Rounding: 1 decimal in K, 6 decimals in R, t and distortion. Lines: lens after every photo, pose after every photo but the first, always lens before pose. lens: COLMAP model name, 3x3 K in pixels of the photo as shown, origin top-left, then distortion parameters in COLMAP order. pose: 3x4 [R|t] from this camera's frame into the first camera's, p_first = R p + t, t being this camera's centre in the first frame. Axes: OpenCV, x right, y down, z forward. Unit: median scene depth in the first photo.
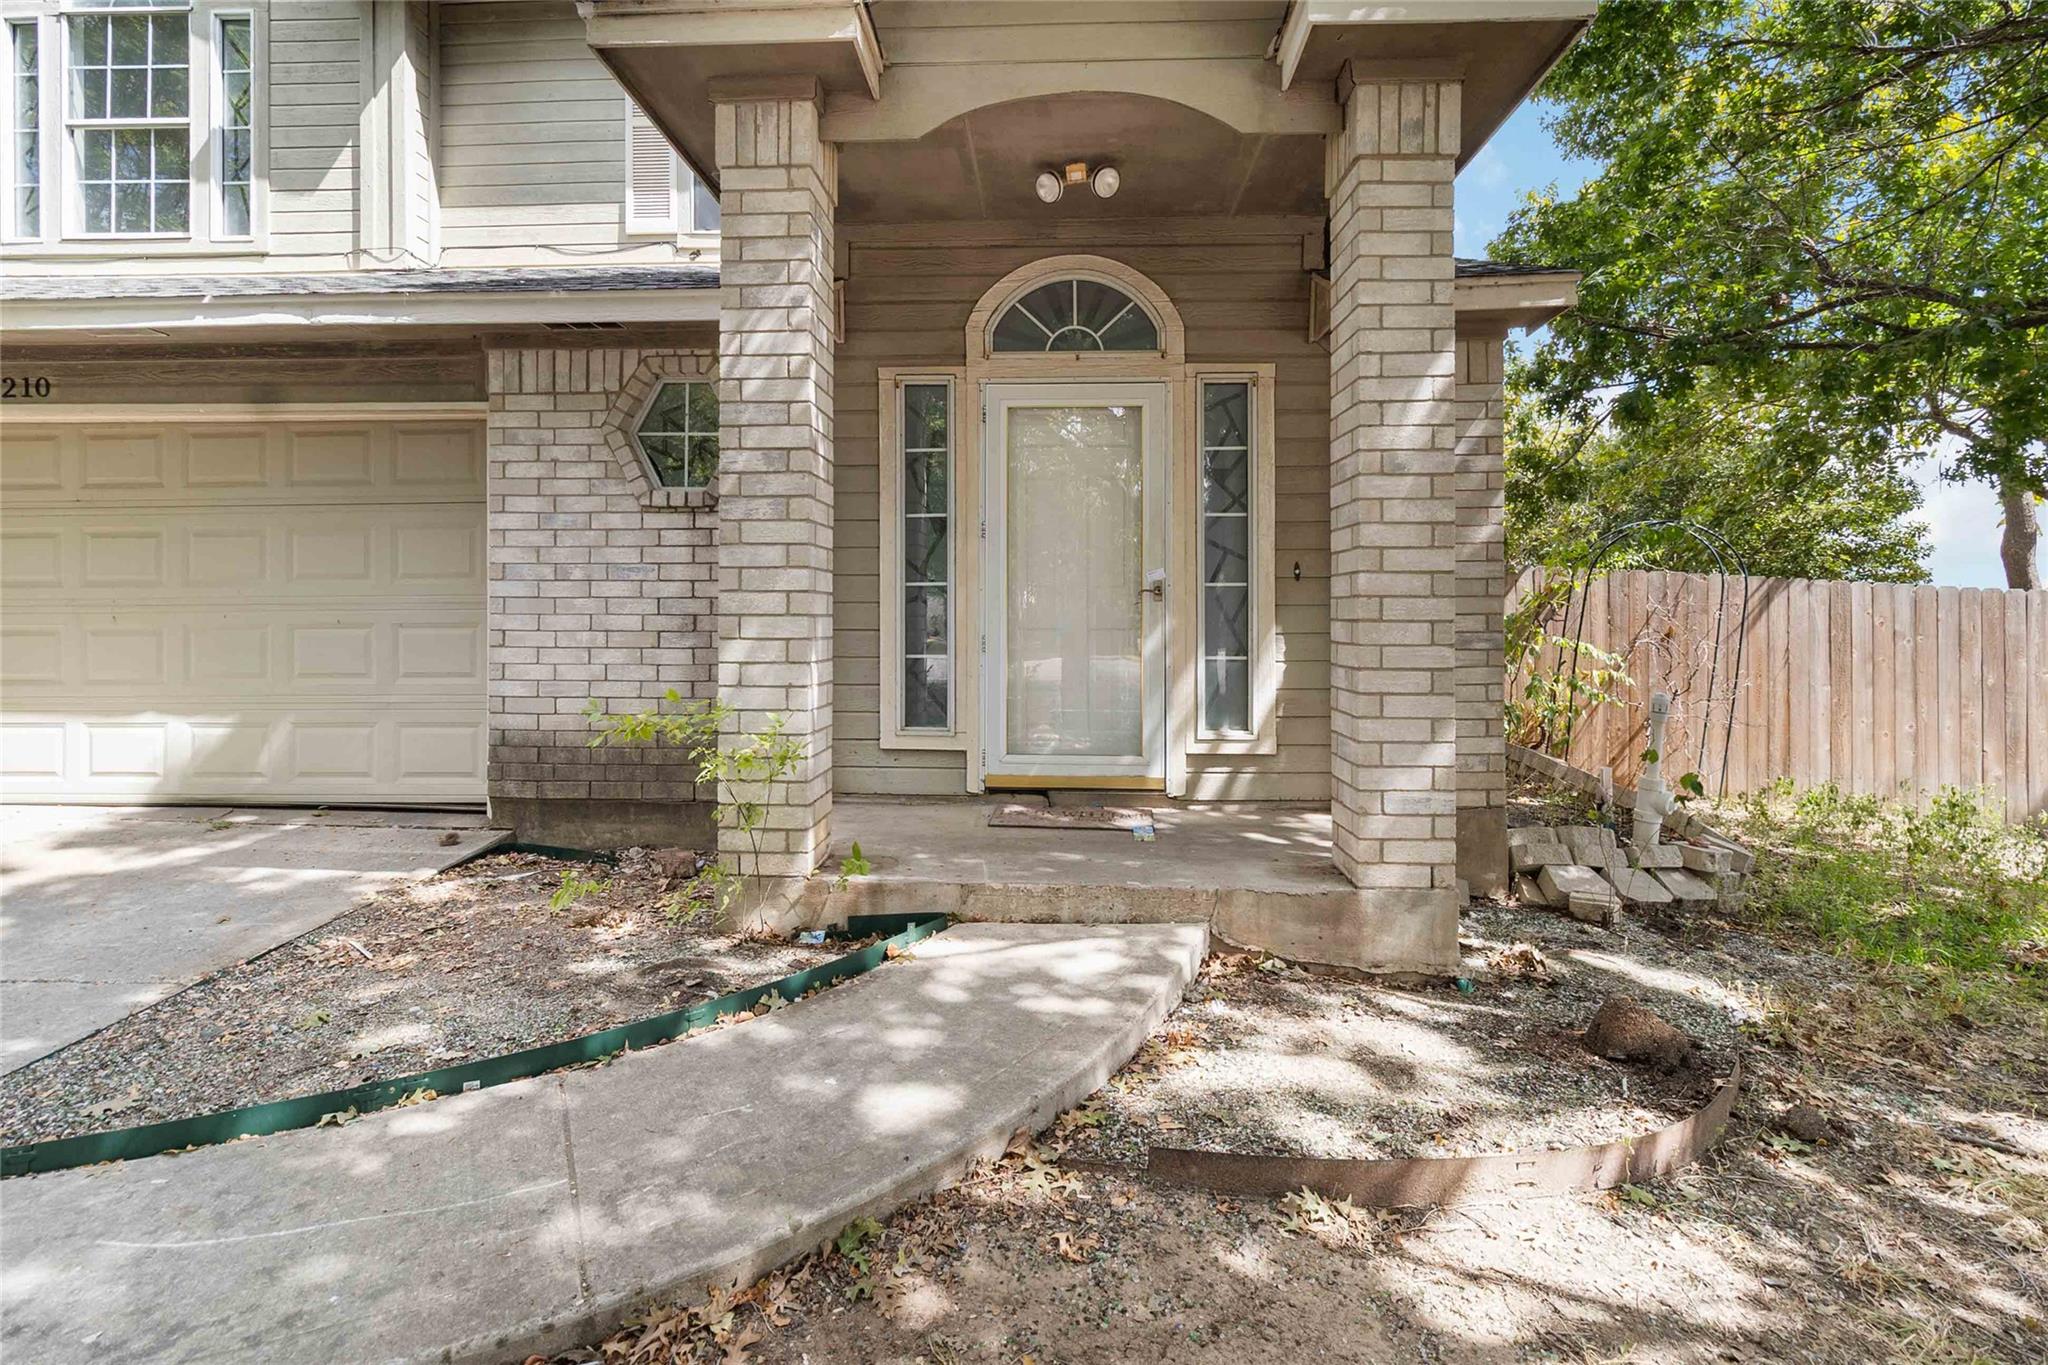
lens RADIAL K [[960.7, 0, 1039.1], [0, 960.7, 625.2], [0, 0, 1]] dist [-0.000893, 0.000446]
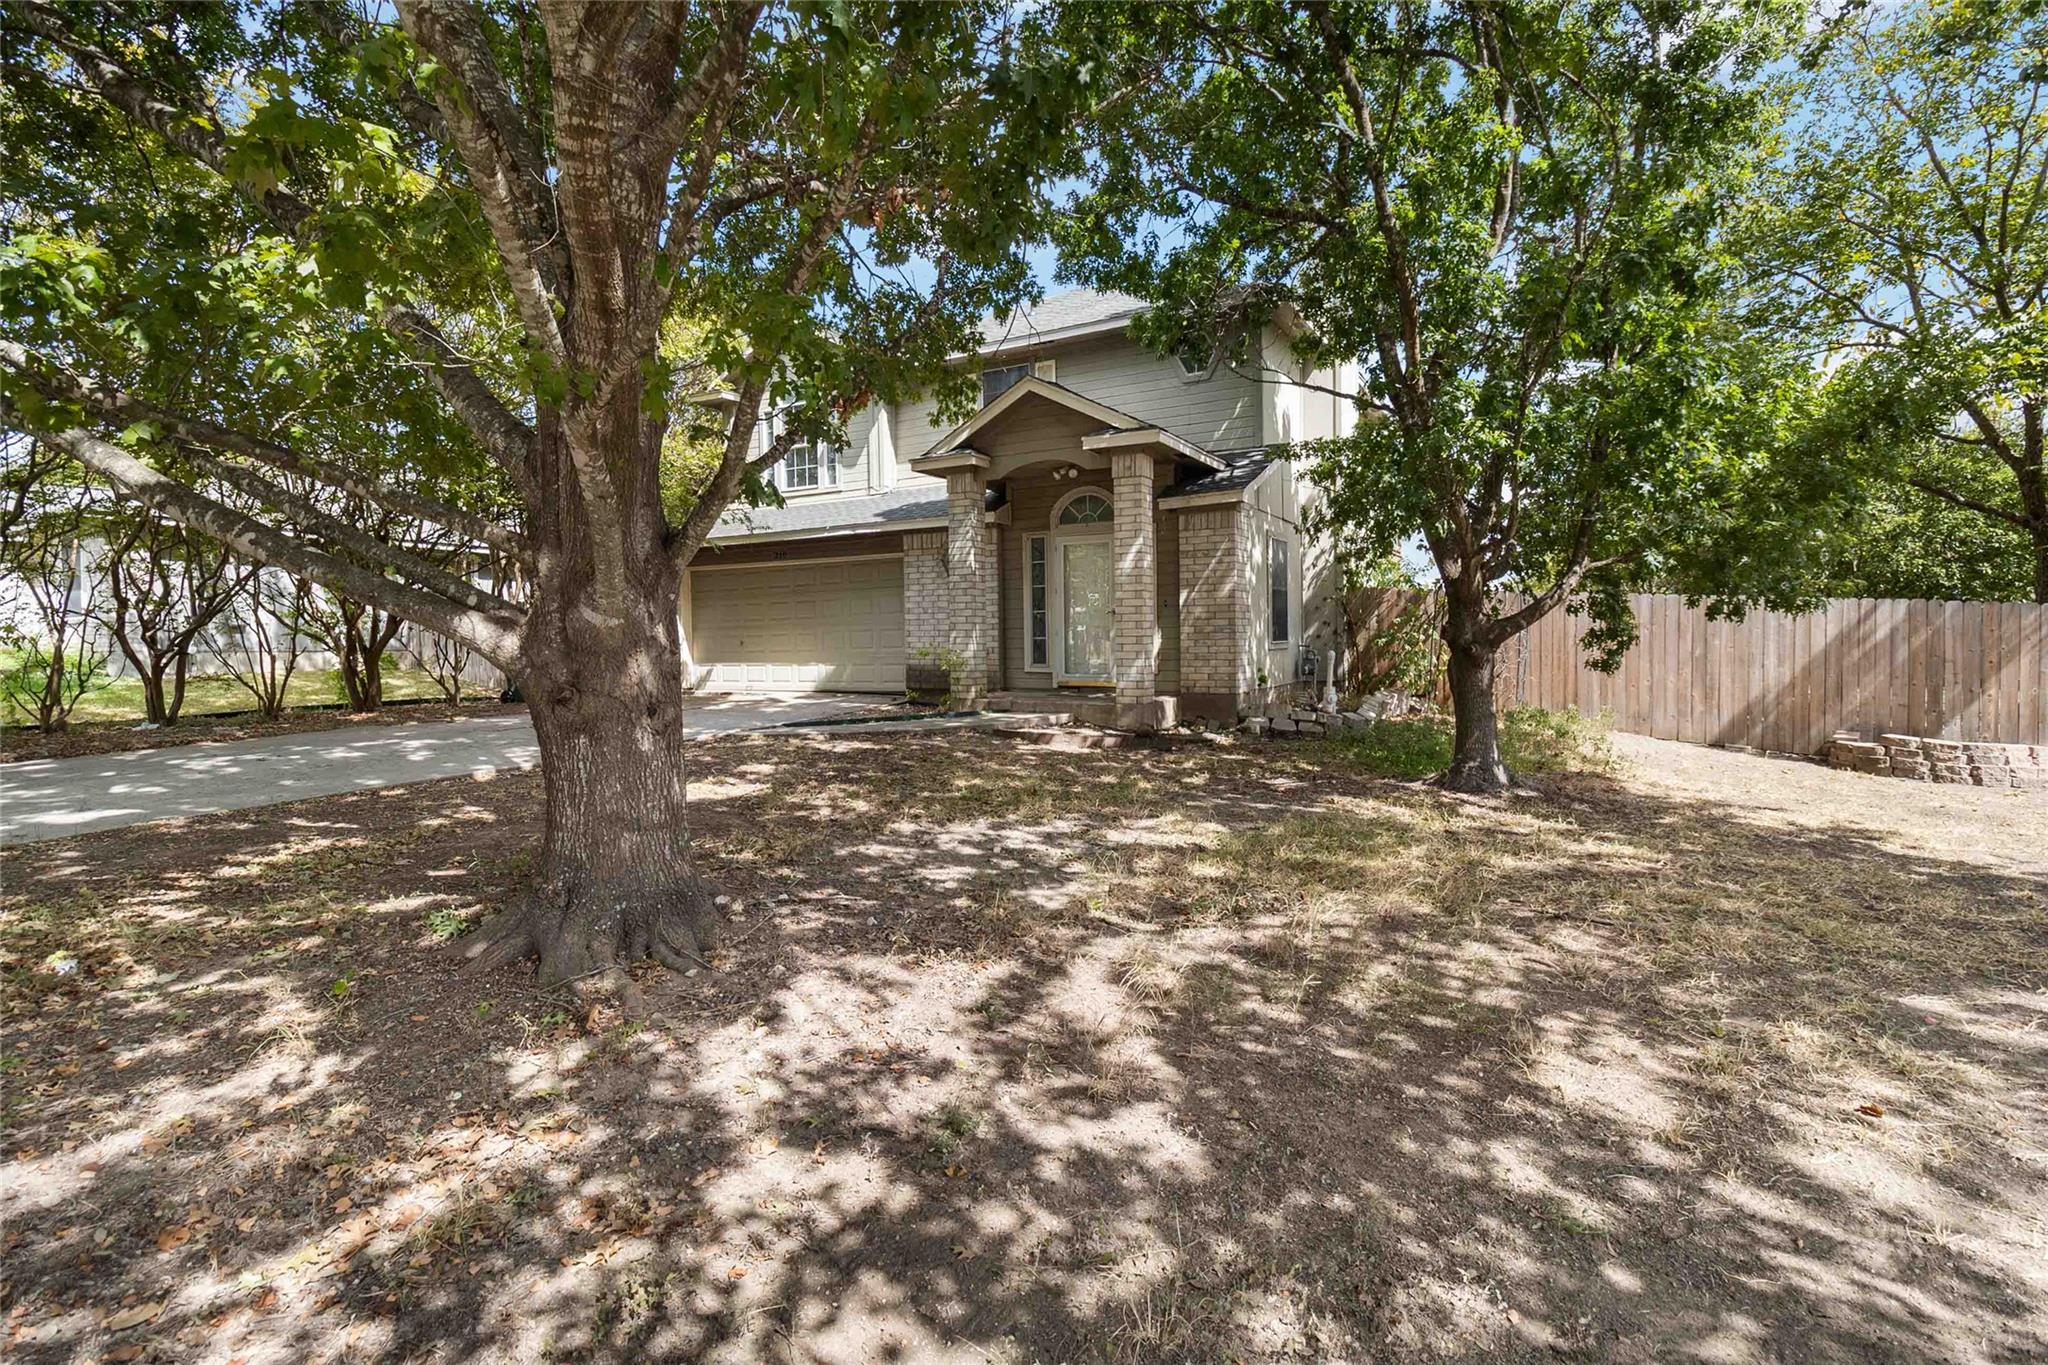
lens RADIAL K [[960.7, 0, 1024.9], [0, 960.7, 679.3], [0, 0, 1]] dist [-0.000893, 0.000446]
pose [[0.887301, 0.009202, -0.461100, 1.111598], [0.008374, 0.999315, 0.036058, 0.051078], [0.461116, -0.035855, 0.886615, -1.446565]]
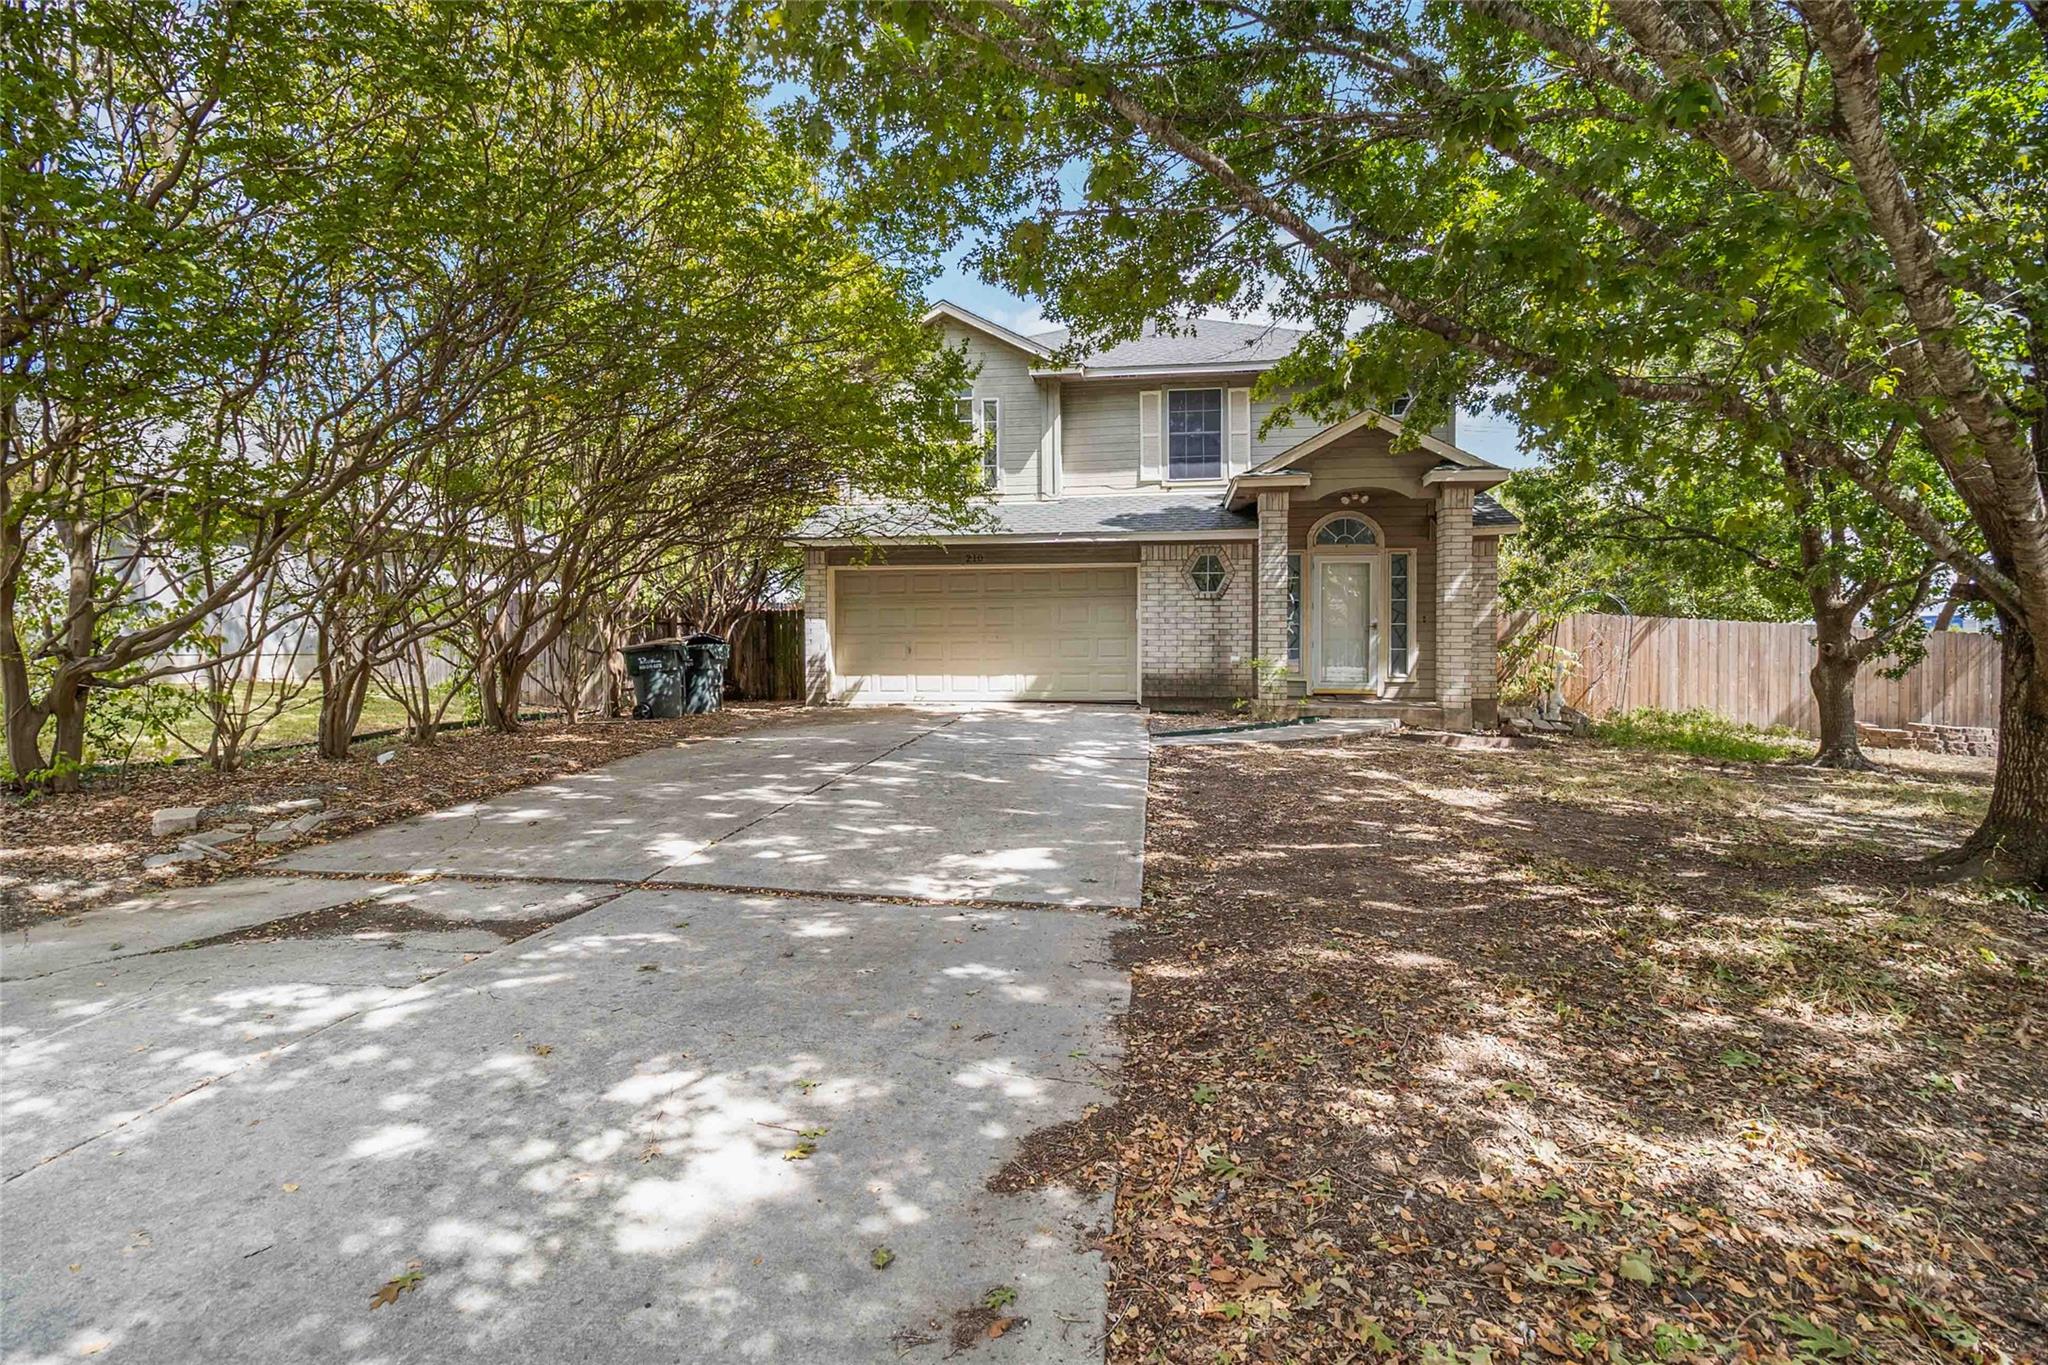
lens RADIAL K [[960.7, 0, 1027.1], [0, 960.7, 679.3], [0, 0, 1]] dist [-0.000893, 0.000446]
pose [[0.994309, 0.002629, -0.106505, -0.606024], [0.000376, 0.999603, 0.028183, 0.042014], [0.106537, -0.028063, 0.993913, -1.992695]]
